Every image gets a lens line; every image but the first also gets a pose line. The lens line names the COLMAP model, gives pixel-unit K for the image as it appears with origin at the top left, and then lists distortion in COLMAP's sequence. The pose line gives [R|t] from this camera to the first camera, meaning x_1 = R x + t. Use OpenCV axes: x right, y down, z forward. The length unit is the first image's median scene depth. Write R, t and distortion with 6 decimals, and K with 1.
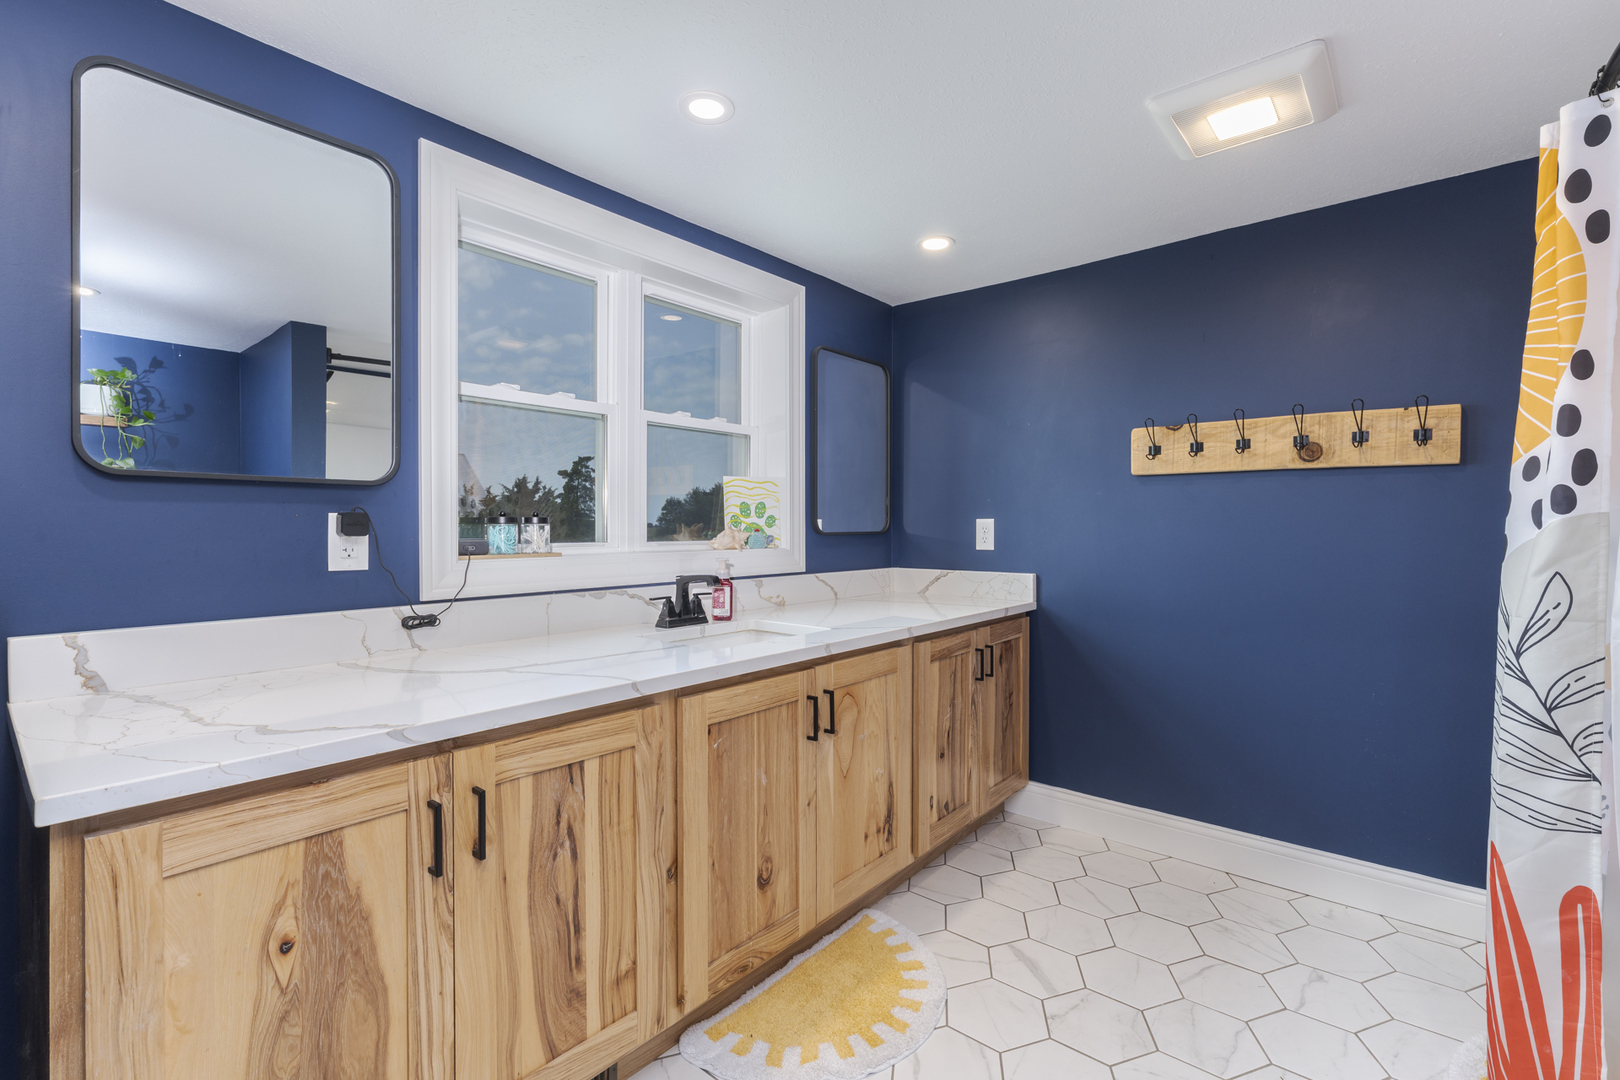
lens RADIAL K [[733.2, 0, 822.1], [0, 733.2, 532.3], [0, 0, 1]] dist [-0.010365, 0.002080]
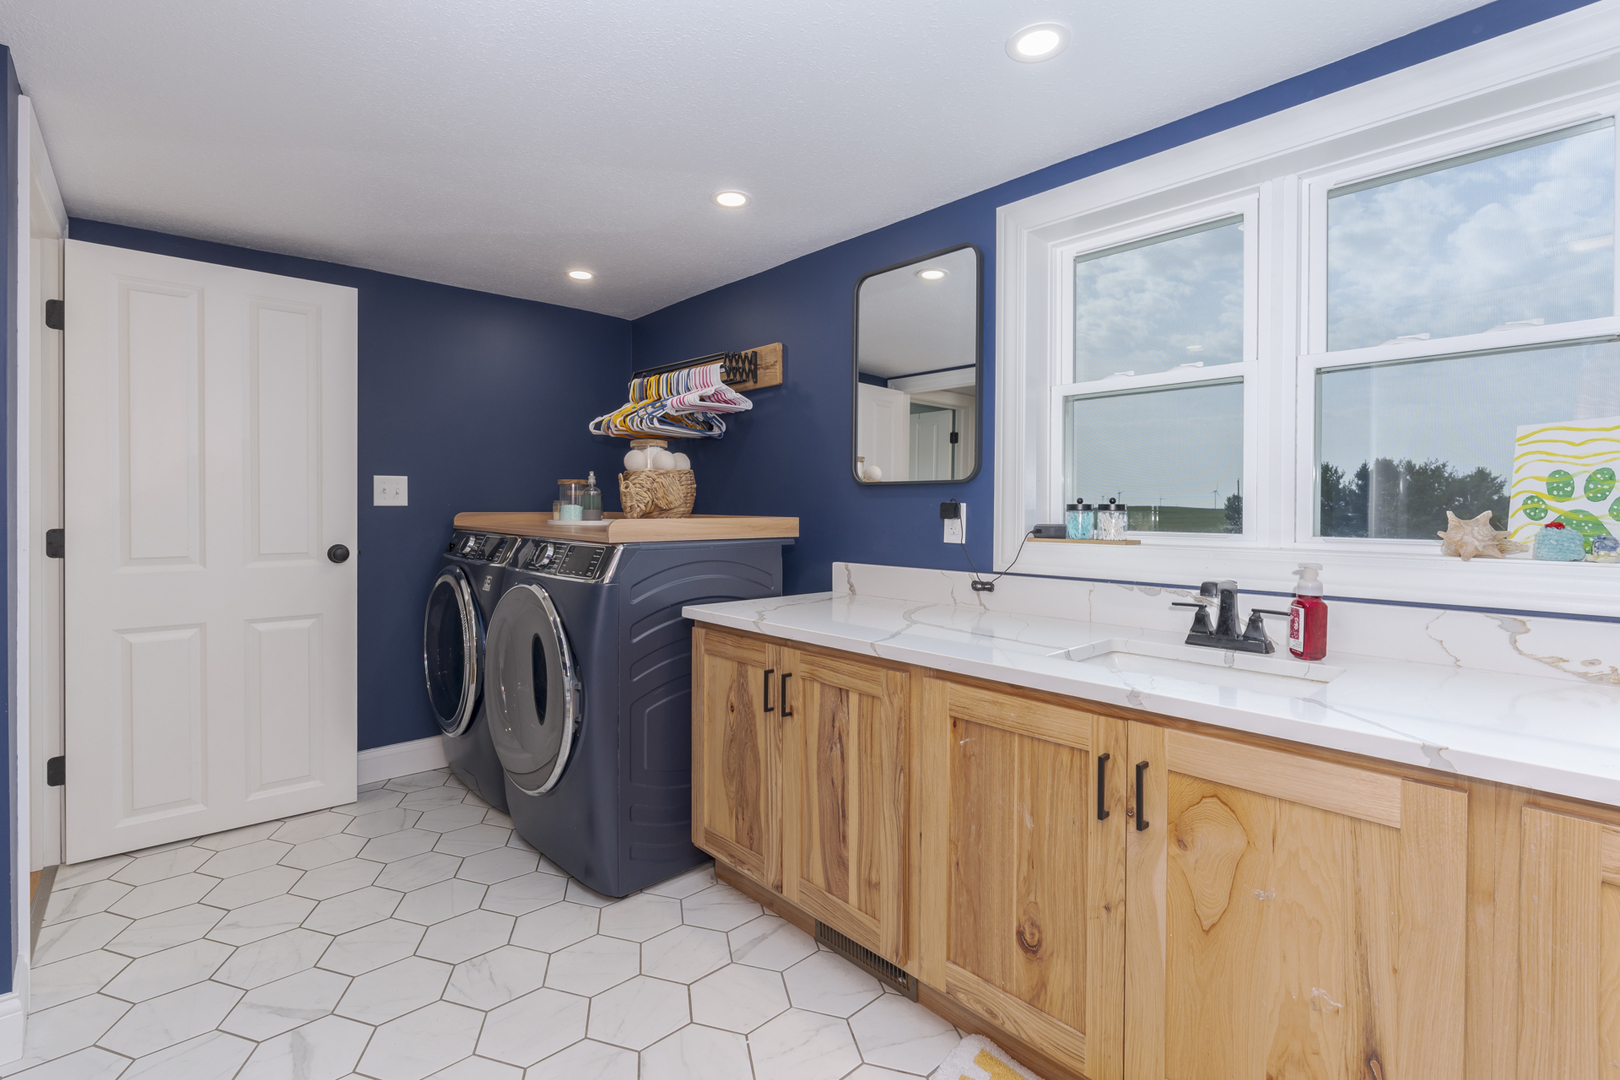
lens RADIAL K [[733.2, 0, 805.4], [0, 733.2, 514.7], [0, 0, 1]] dist [-0.010365, 0.002080]
pose [[-0.147890, 0.006451, -0.988983, 0.785449], [-0.013896, 0.999866, 0.008600, -0.011294], [0.988906, 0.015015, -0.147781, 0.885452]]
